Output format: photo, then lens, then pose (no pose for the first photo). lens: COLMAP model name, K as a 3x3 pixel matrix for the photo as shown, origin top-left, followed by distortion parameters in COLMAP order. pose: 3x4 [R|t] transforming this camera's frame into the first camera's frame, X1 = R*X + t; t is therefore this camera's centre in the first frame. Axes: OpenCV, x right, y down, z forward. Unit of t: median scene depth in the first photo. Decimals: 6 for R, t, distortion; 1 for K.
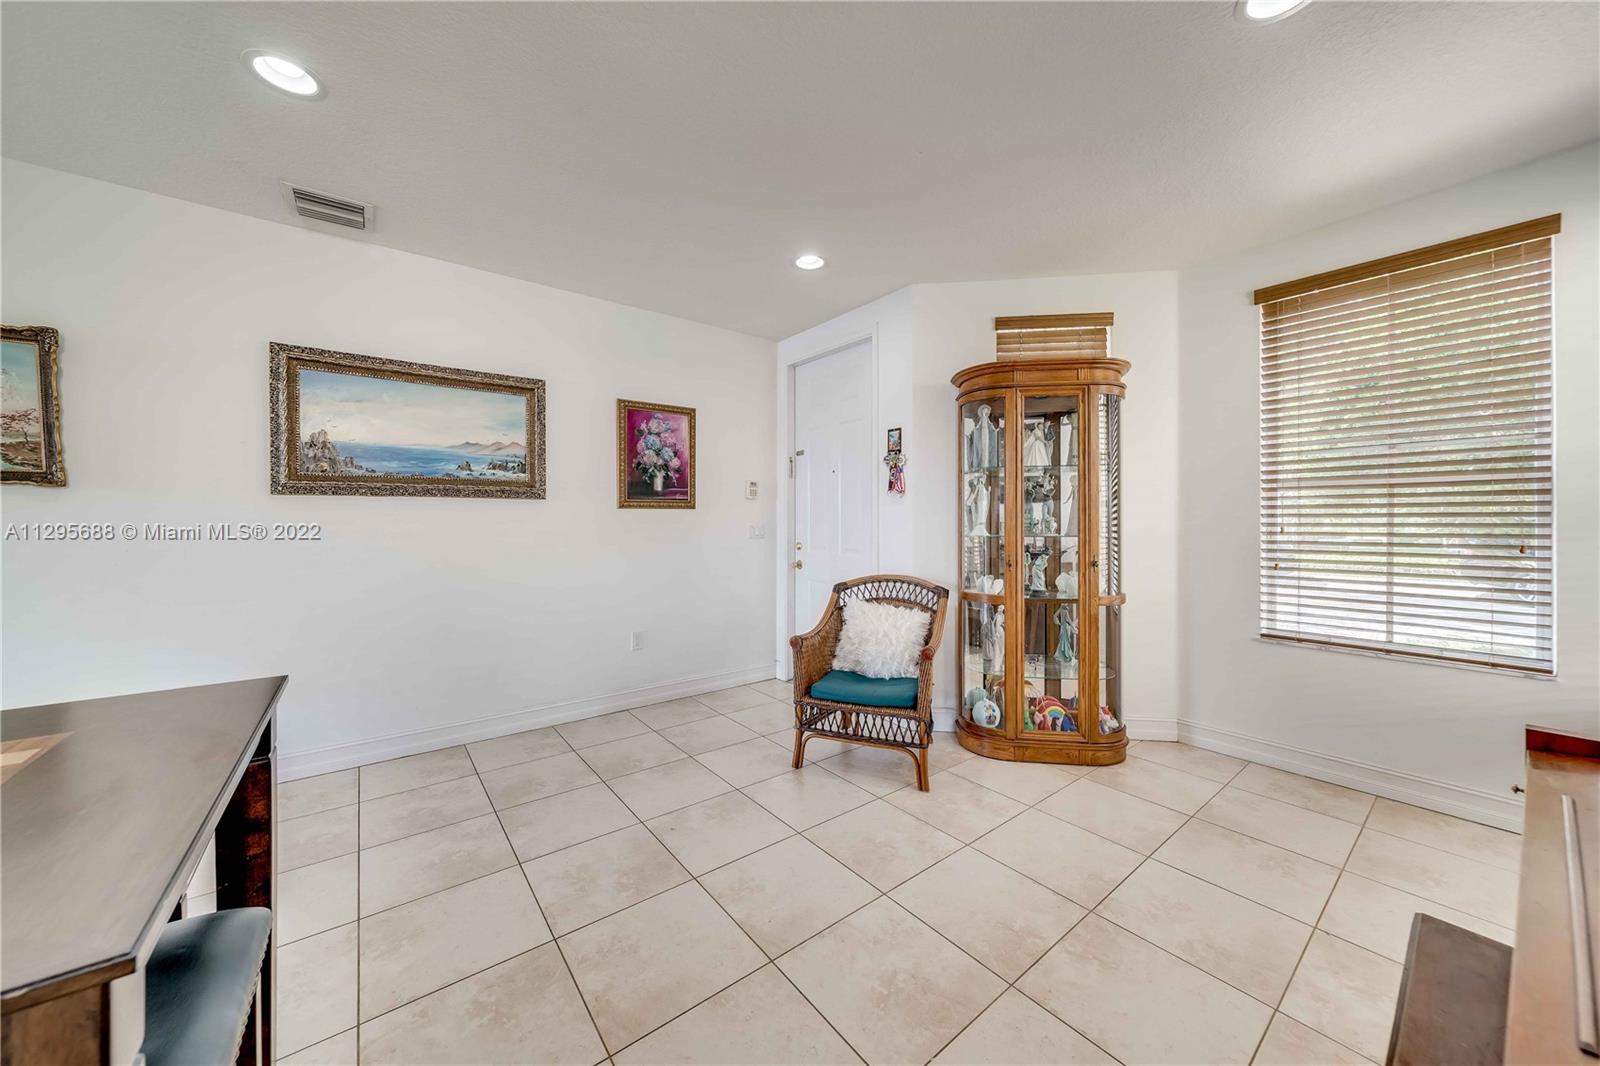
lens RADIAL K [[554.9, 0, 797.1], [0, 554.9, 535.3], [0, 0, 1]] dist [-0.006841, 0.000425]
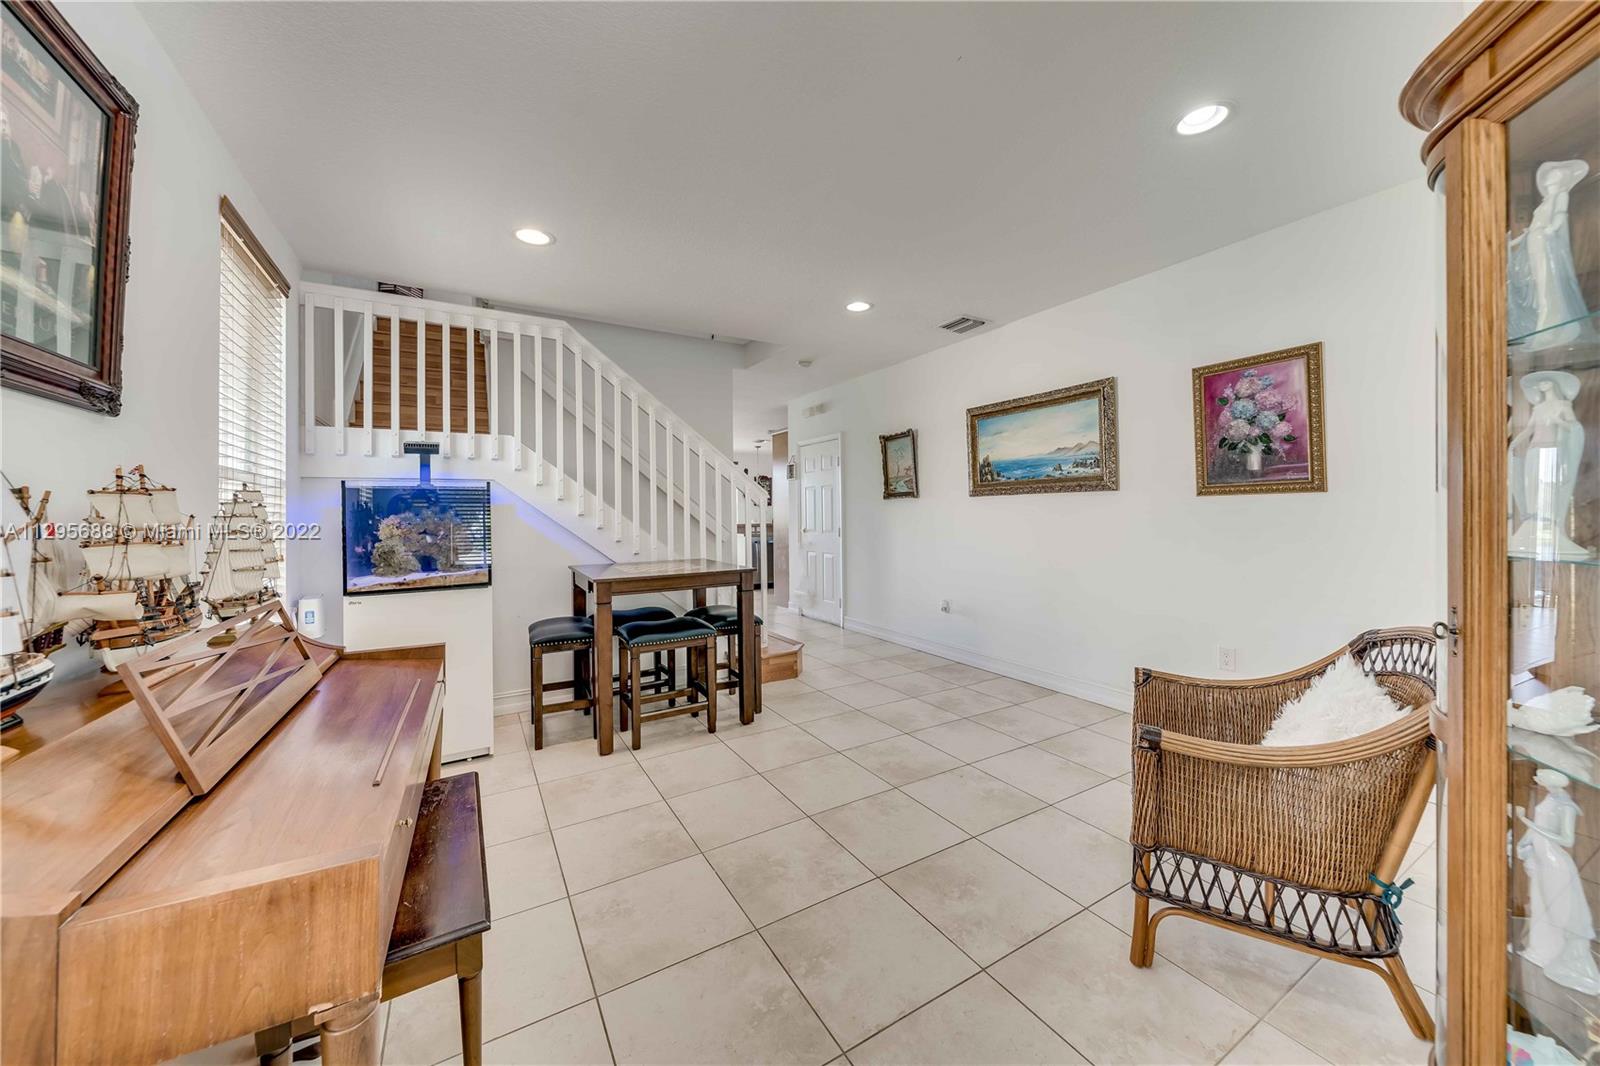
lens RADIAL K [[554.9, 0, 800.6], [0, 554.9, 526.2], [0, 0, 1]] dist [-0.006841, 0.000425]
pose [[-0.119334, 0.023398, -0.992578, 0.673207], [-0.016333, 0.999541, 0.025526, -0.014963], [0.992720, 0.019258, -0.118897, 0.551798]]
